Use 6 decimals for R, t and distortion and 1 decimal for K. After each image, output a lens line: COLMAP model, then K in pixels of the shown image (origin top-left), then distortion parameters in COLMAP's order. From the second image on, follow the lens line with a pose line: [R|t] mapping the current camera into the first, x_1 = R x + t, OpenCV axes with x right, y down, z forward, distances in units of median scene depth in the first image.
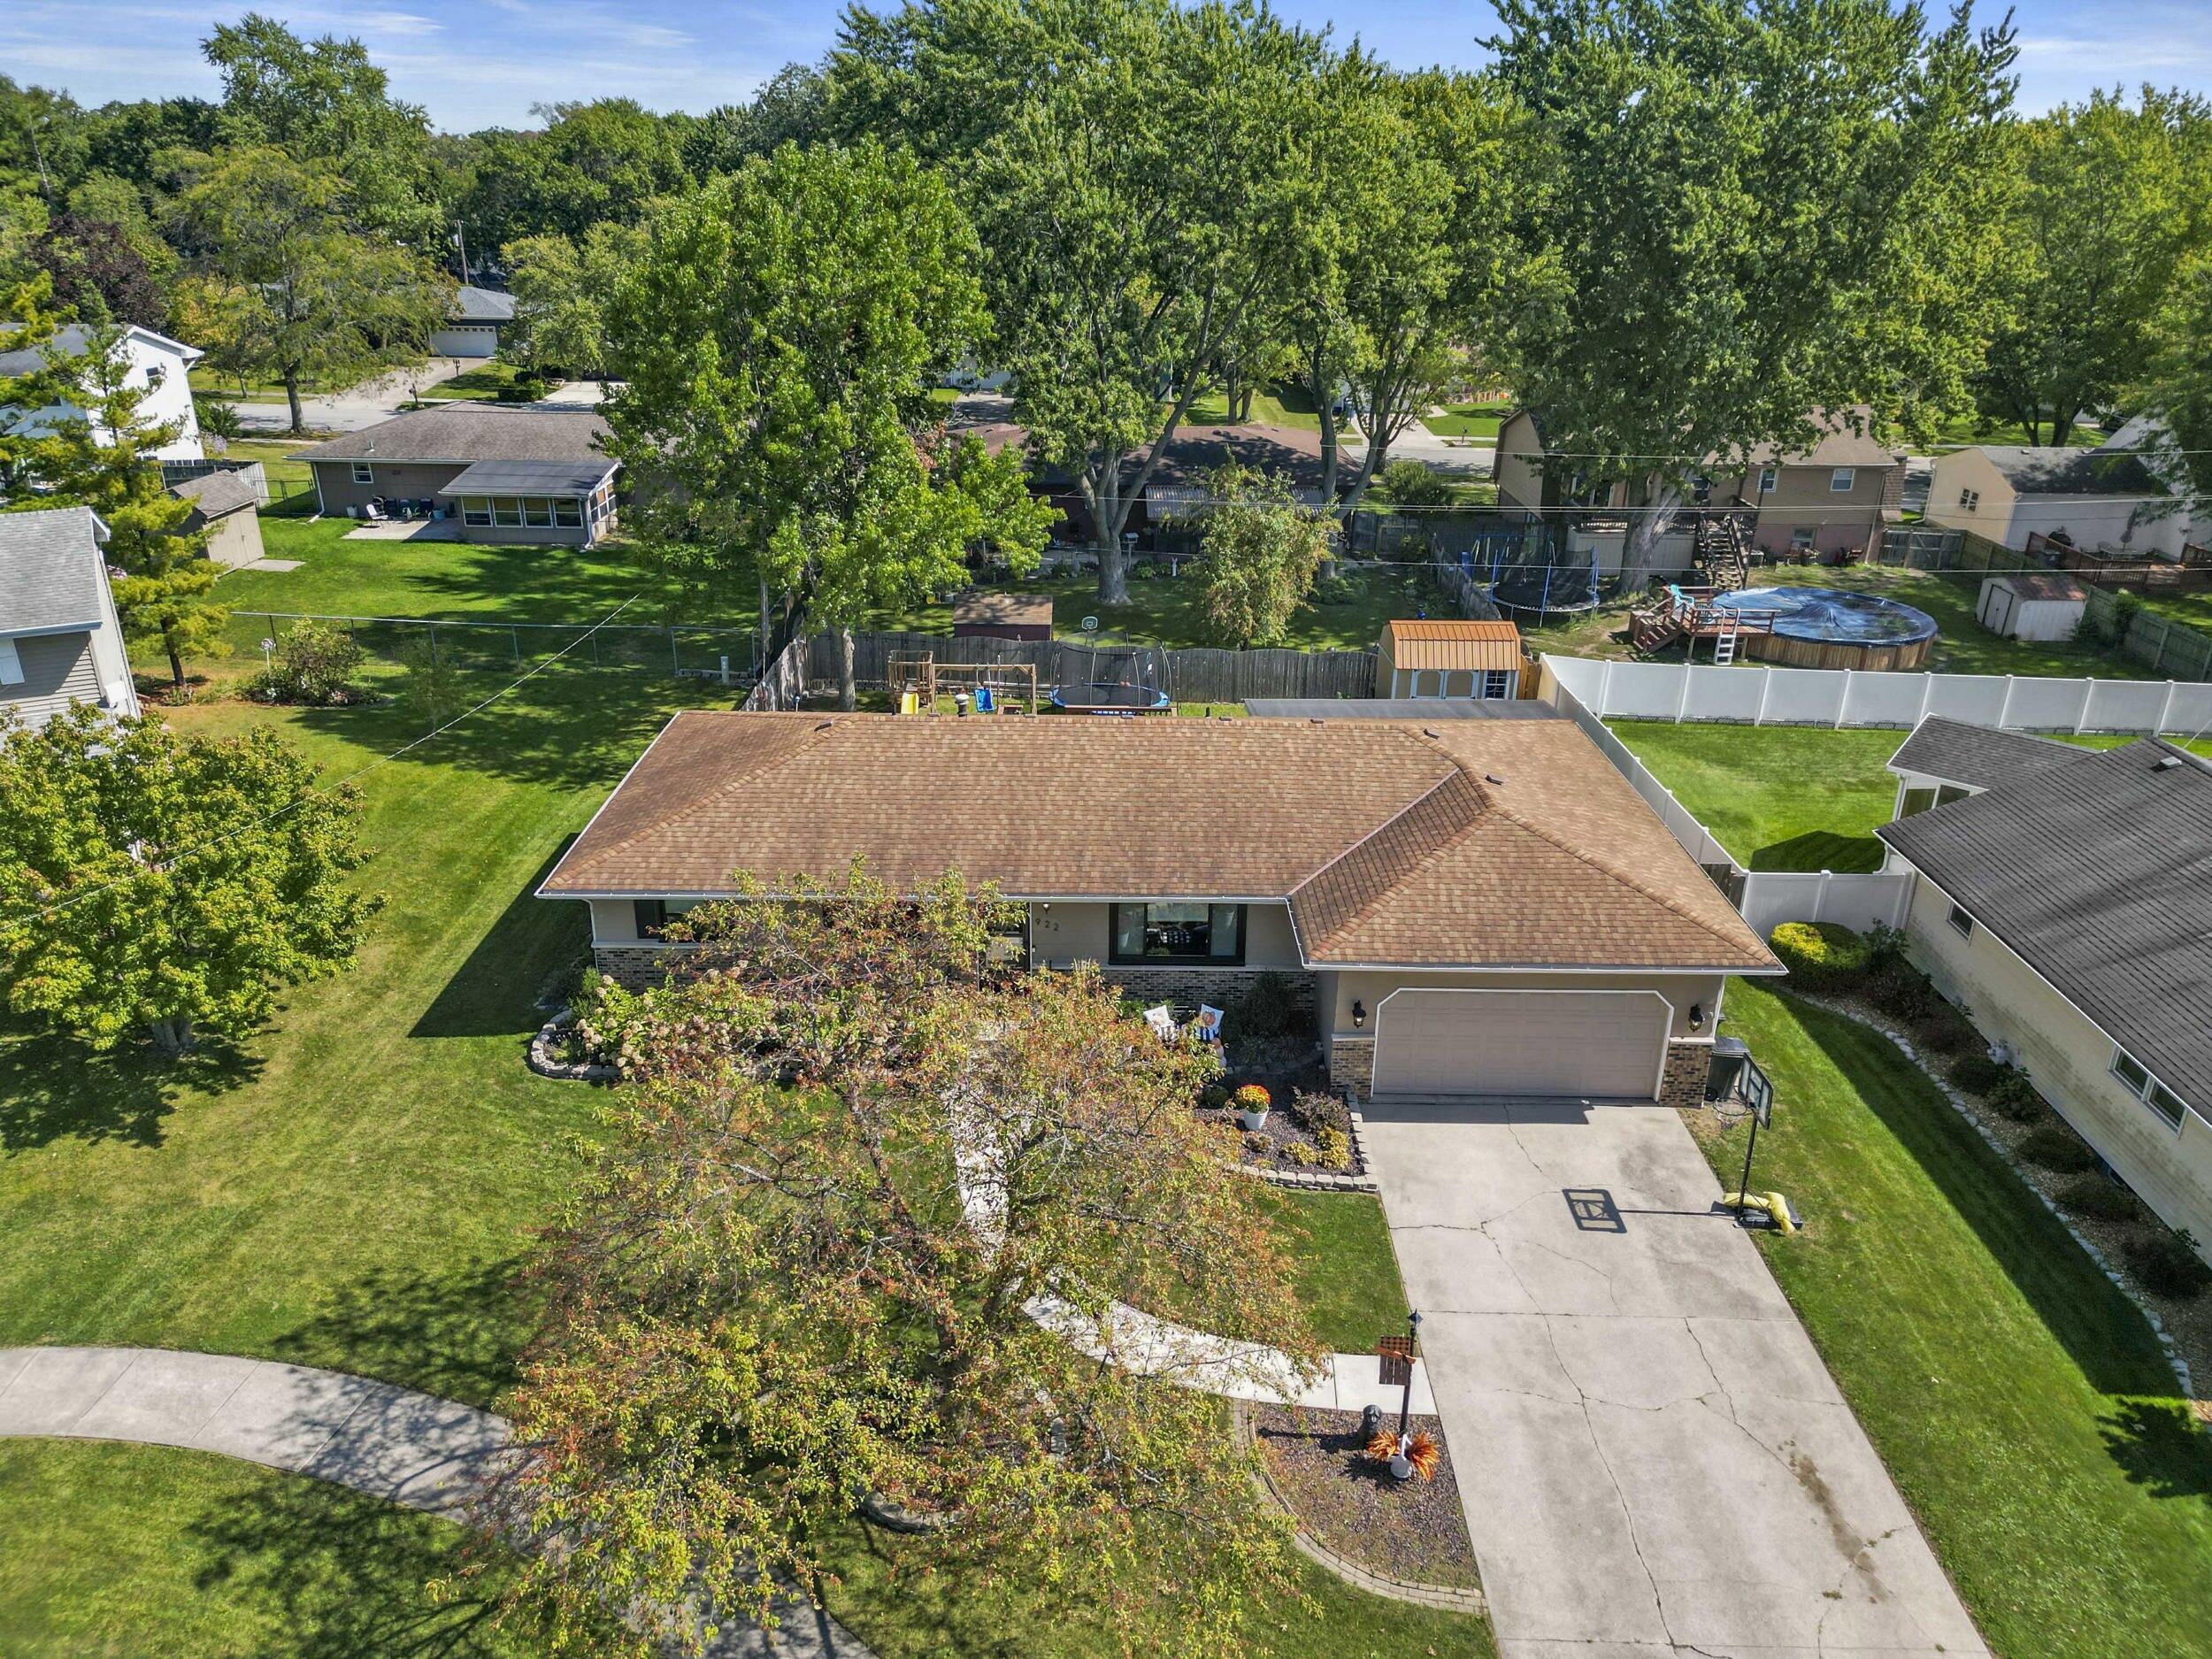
lens RADIAL K [[1549.3, 0, 1106.0], [0, 1549.3, 829.5], [0, 0, 1]] dist [0.067532, -0.088584]
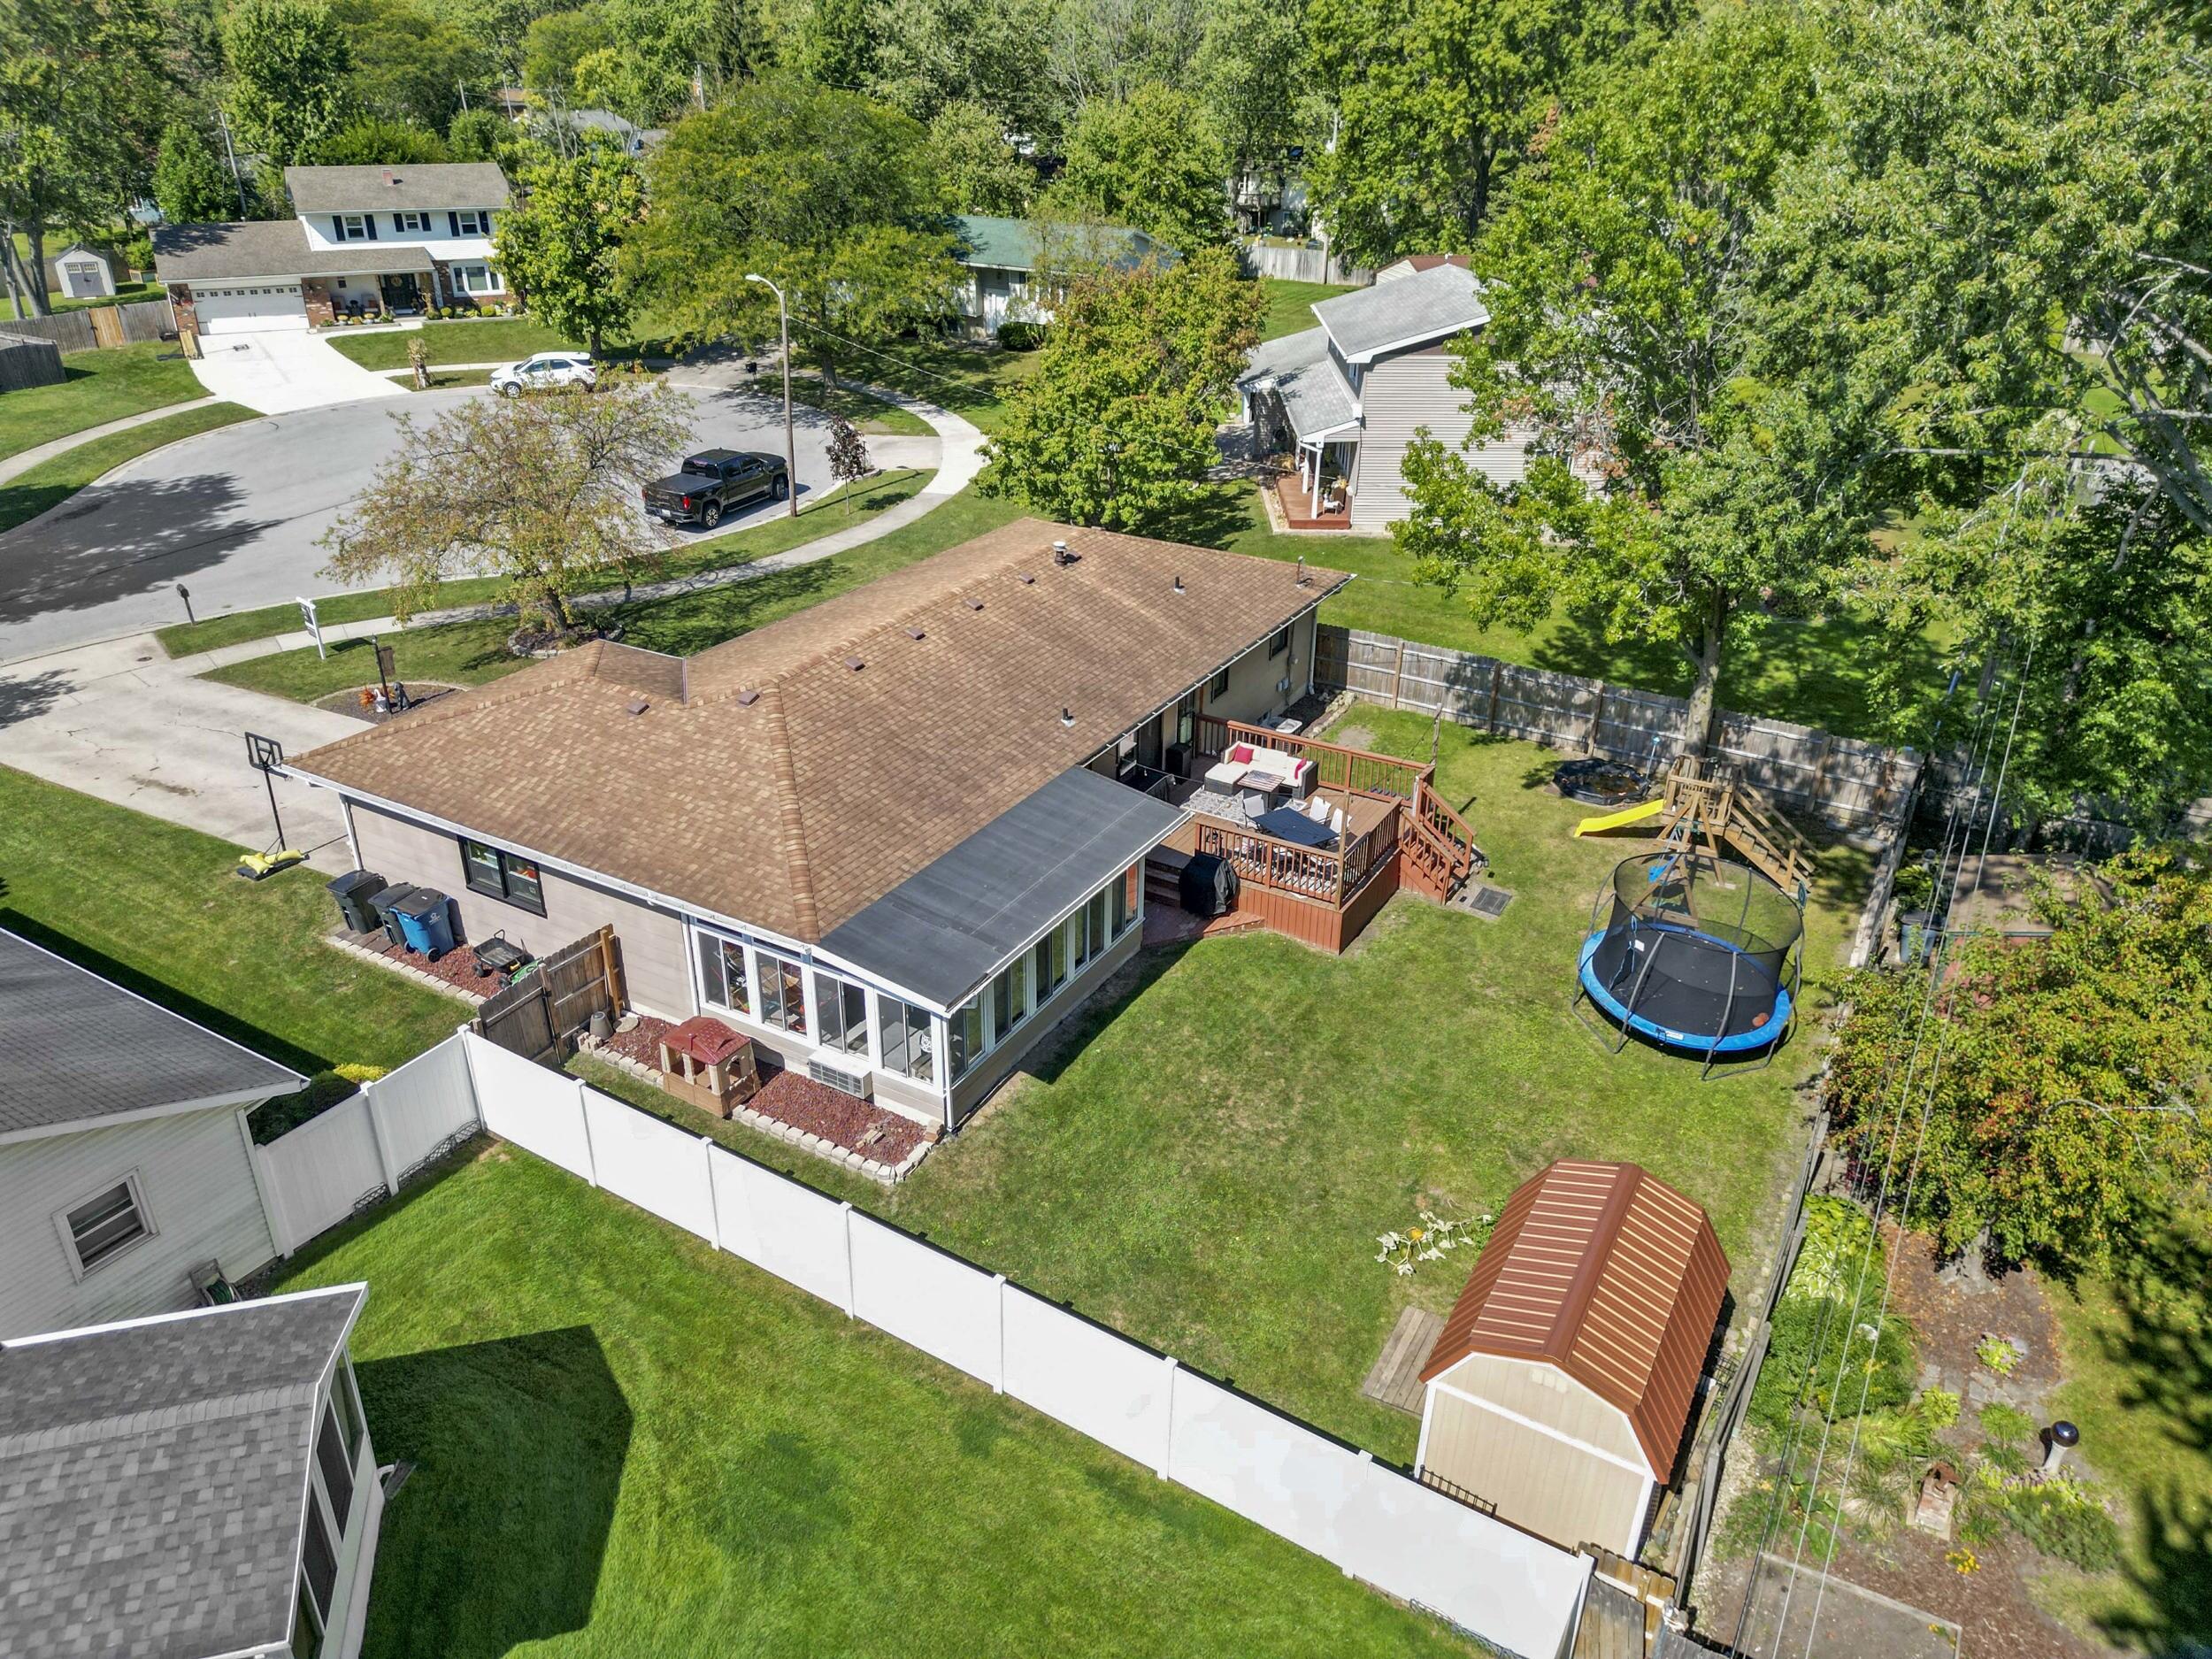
lens RADIAL K [[1549.3, 0, 1106.0], [0, 1549.3, 829.5], [0, 0, 1]] dist [0.067532, -0.088584]
pose [[-0.499167, 0.374379, -0.781455, 0.868988], [-0.356802, 0.733036, 0.579095, -0.614348], [0.789636, 0.567890, -0.232328, 1.481837]]
